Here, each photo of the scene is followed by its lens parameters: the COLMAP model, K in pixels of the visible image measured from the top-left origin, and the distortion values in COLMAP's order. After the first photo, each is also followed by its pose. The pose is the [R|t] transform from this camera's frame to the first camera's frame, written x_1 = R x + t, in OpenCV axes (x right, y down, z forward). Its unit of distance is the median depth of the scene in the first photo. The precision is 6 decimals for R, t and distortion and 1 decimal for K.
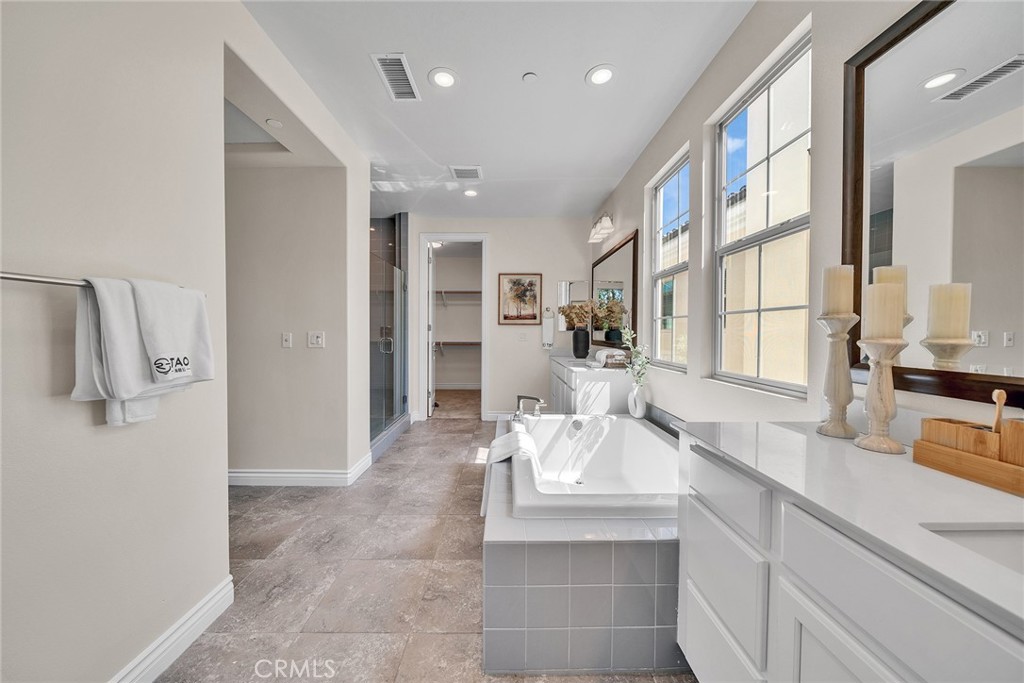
lens RADIAL K [[364.3, 0, 507.4], [0, 364.3, 338.1], [0, 0, 1]] dist [-0.002067, -0.000048]
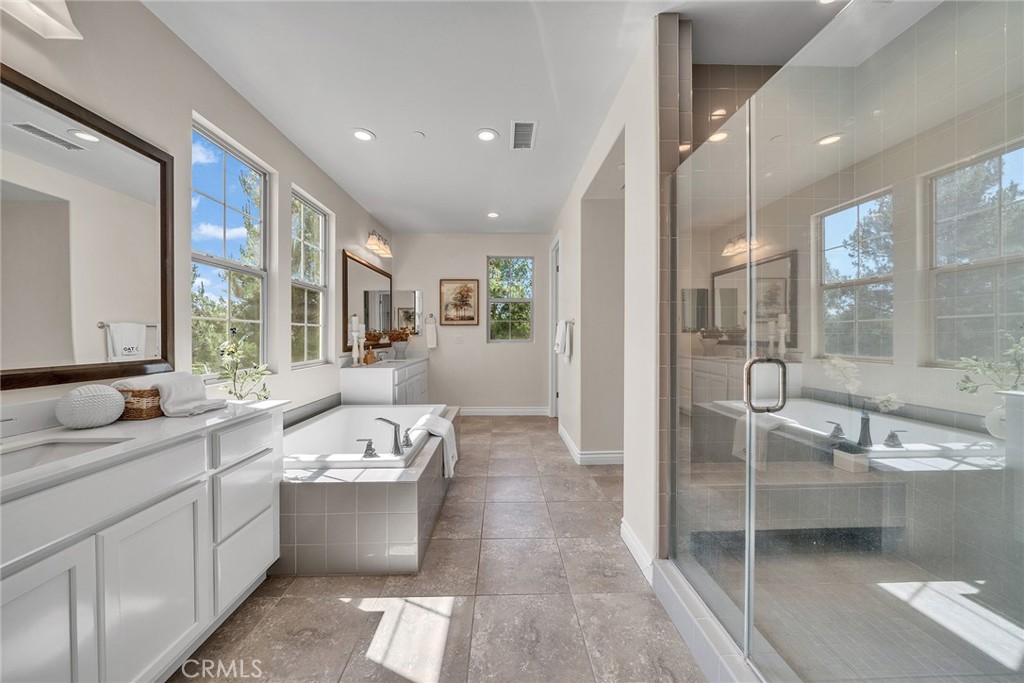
lens RADIAL K [[364.3, 0, 507.4], [0, 364.3, 338.1], [0, 0, 1]] dist [-0.002067, -0.000048]
pose [[-0.999901, -0.004179, -0.013412, -0.207730], [-0.004468, 0.999757, 0.021595, -0.030408], [0.013318, 0.021653, -0.999677, 2.013693]]
